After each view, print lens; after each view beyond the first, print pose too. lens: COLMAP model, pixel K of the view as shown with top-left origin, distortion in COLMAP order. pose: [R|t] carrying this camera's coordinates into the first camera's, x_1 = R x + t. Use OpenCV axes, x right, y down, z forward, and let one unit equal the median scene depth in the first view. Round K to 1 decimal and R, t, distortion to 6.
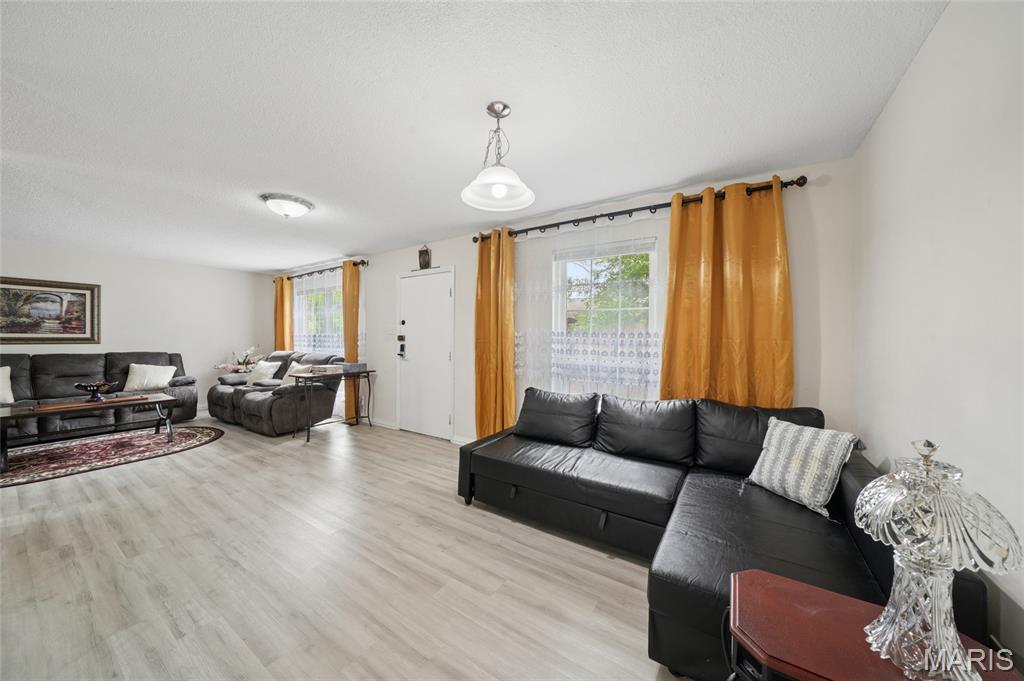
lens RADIAL K [[359.1, 0, 512.0], [0, 359.1, 340.5], [0, 0, 1]] dist [-0.001291, -0.000105]
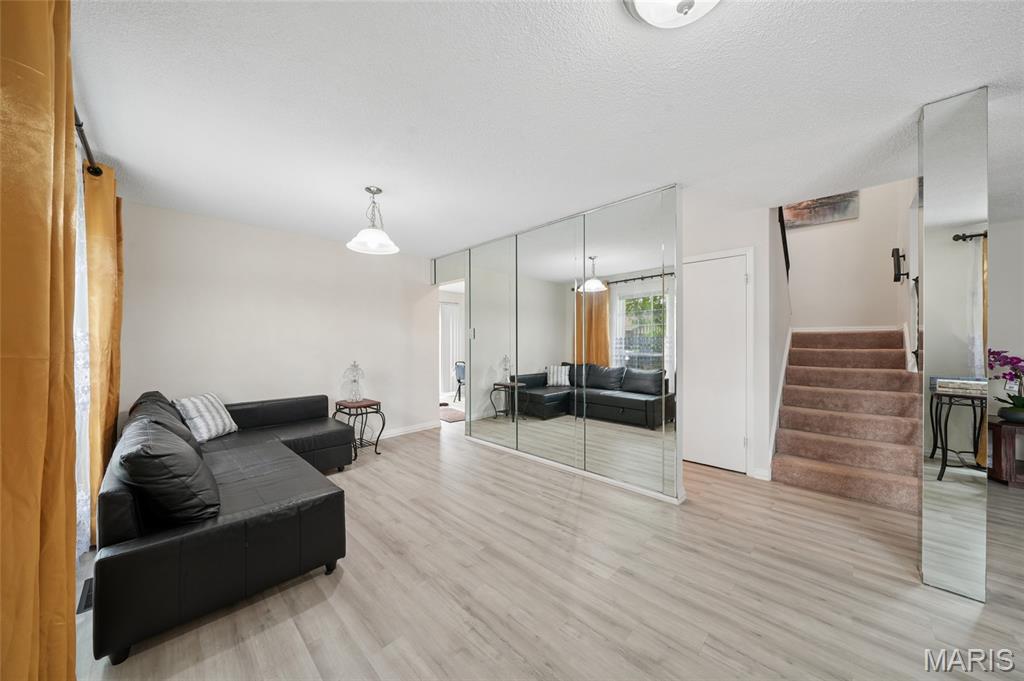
lens RADIAL K [[359.1, 0, 512.0], [0, 359.1, 340.5], [0, 0, 1]] dist [-0.001291, -0.000105]
pose [[-0.981805, -0.002010, 0.189884, -0.365582], [-0.000223, 0.999956, 0.009430, -0.010031], [-0.189894, 0.009216, -0.981761, 0.968774]]
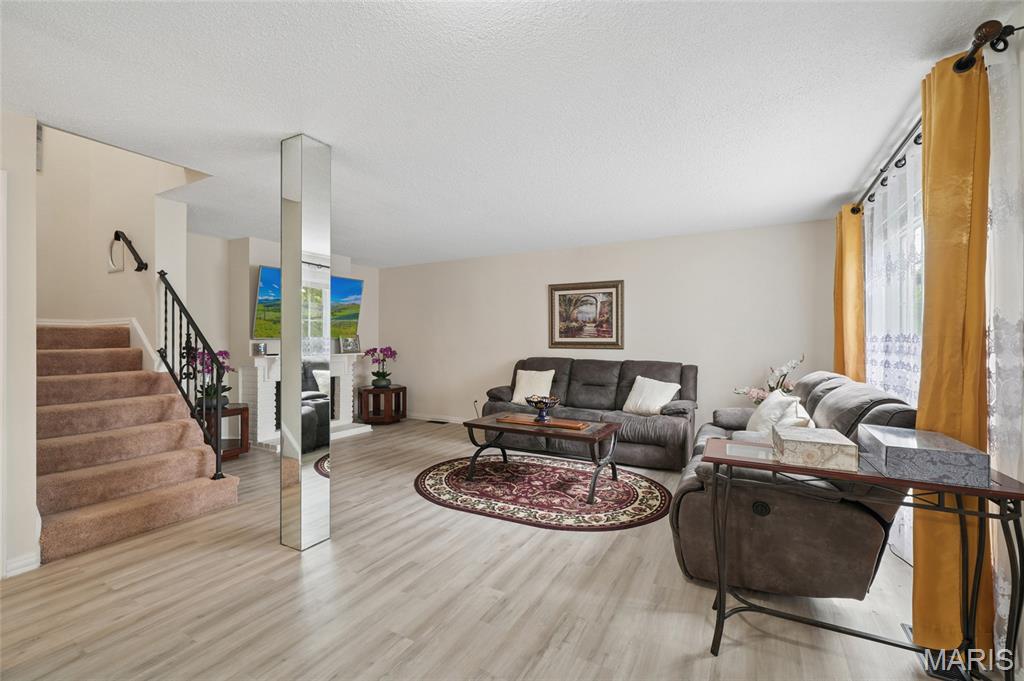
lens RADIAL K [[433.8, 0, 512.0], [0, 433.8, 340.5], [0, 0, 1]] dist [-0.002377, -0.000463]
pose [[0.090974, -0.004429, -0.995843, -0.167999], [-0.012205, 0.999910, -0.005562, -0.003482], [0.995778, 0.012660, 0.090912, 0.707178]]
